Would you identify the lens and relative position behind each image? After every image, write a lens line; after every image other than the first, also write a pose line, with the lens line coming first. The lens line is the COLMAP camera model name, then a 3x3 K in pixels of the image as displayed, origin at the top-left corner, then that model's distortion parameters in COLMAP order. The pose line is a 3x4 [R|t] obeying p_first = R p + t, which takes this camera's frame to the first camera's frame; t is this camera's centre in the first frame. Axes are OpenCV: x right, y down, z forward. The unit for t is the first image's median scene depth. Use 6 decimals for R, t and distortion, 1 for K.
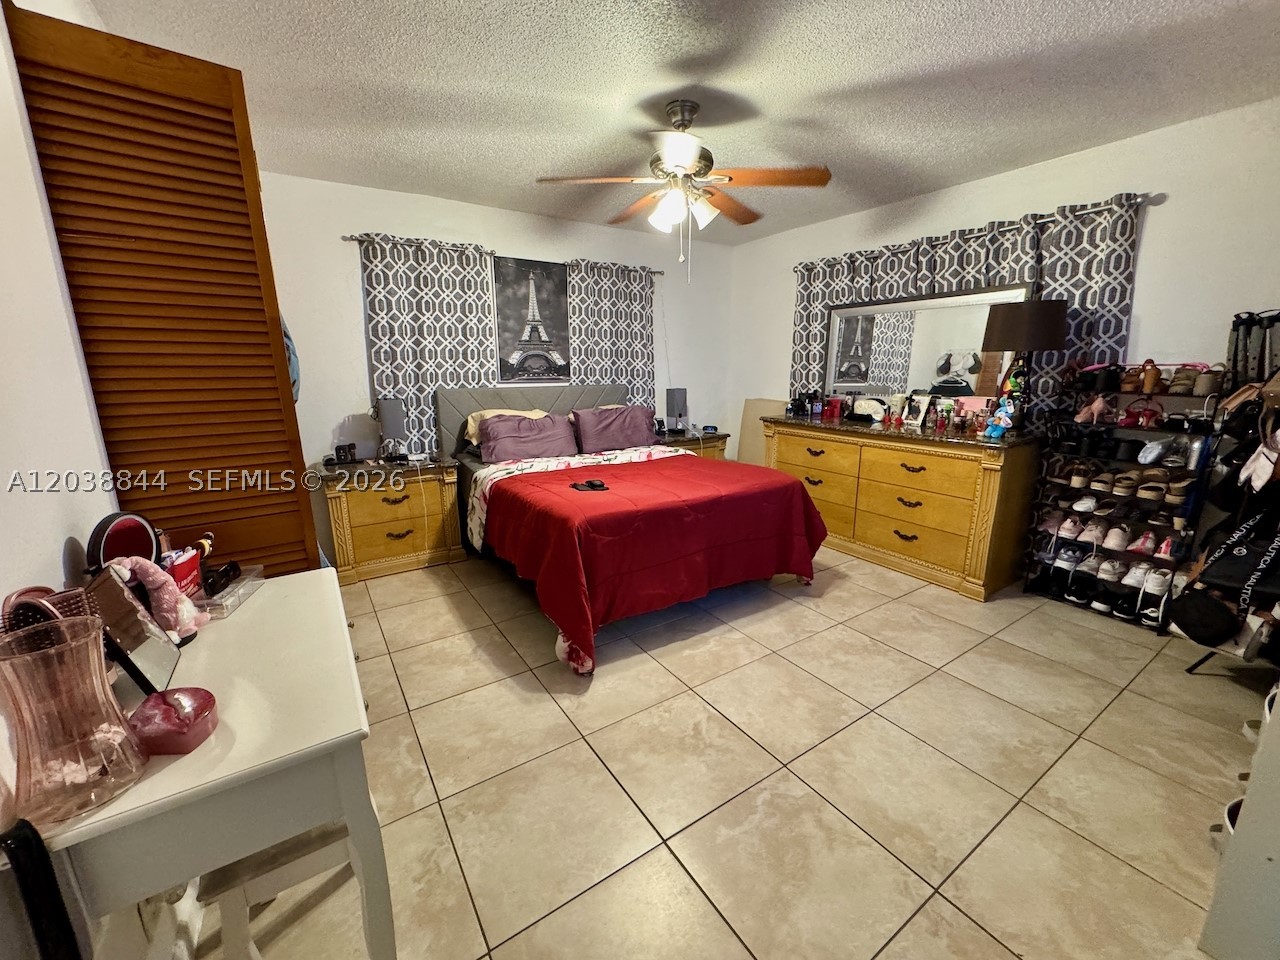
lens RADIAL K [[512.0, 0, 644.0], [0, 512.0, 478.9], [0, 0, 1]] dist [-0.001596, 0.000177]
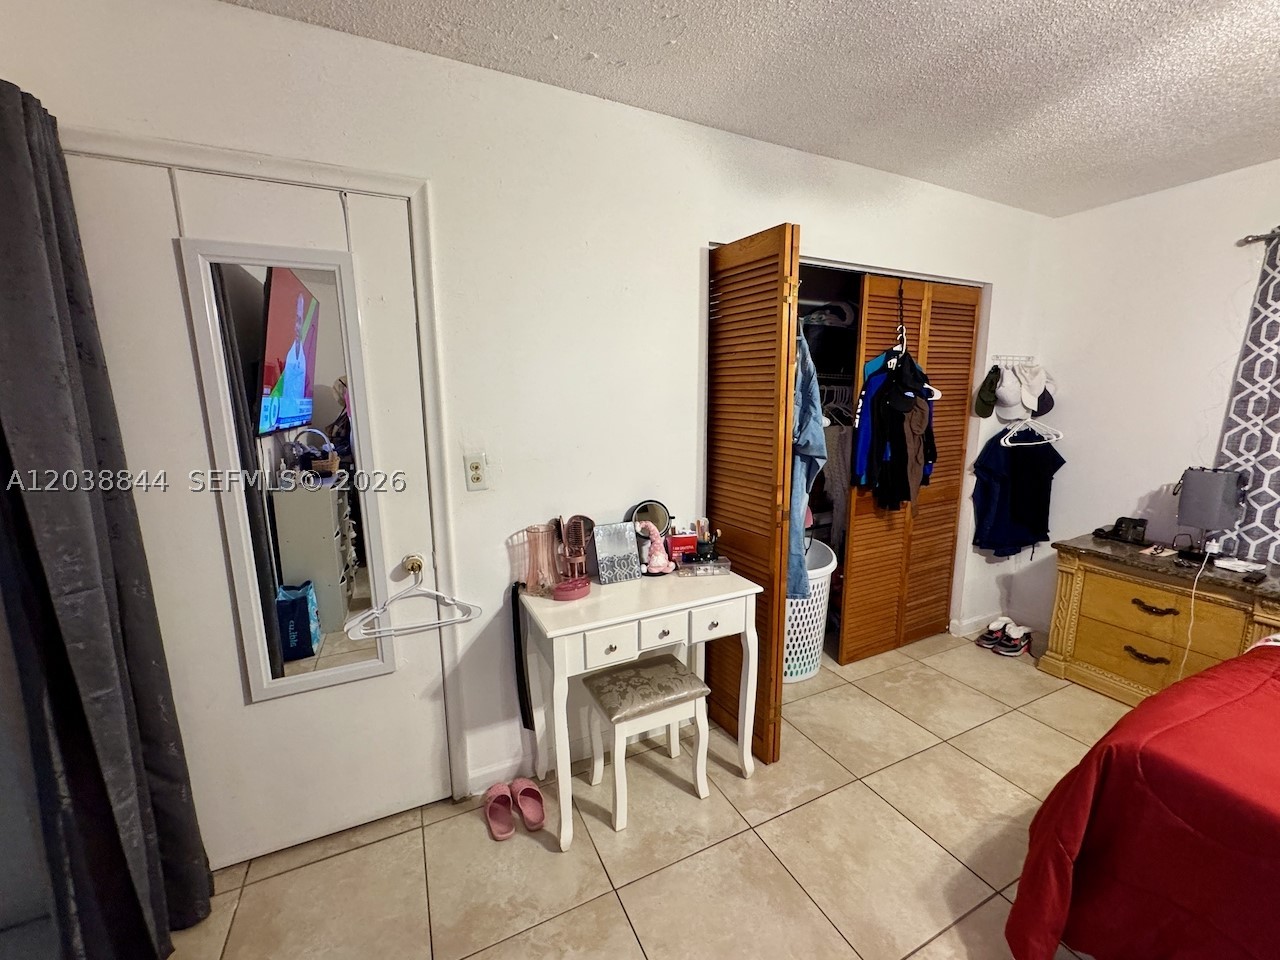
lens RADIAL K [[512.0, 0, 641.6], [0, 512.0, 481.8], [0, 0, 1]] dist [-0.001596, 0.000177]
pose [[-0.145656, 0.170542, -0.974525, 0.277475], [-0.210222, 0.957201, 0.198930, -0.118657], [0.966743, 0.233842, -0.103570, 0.346010]]
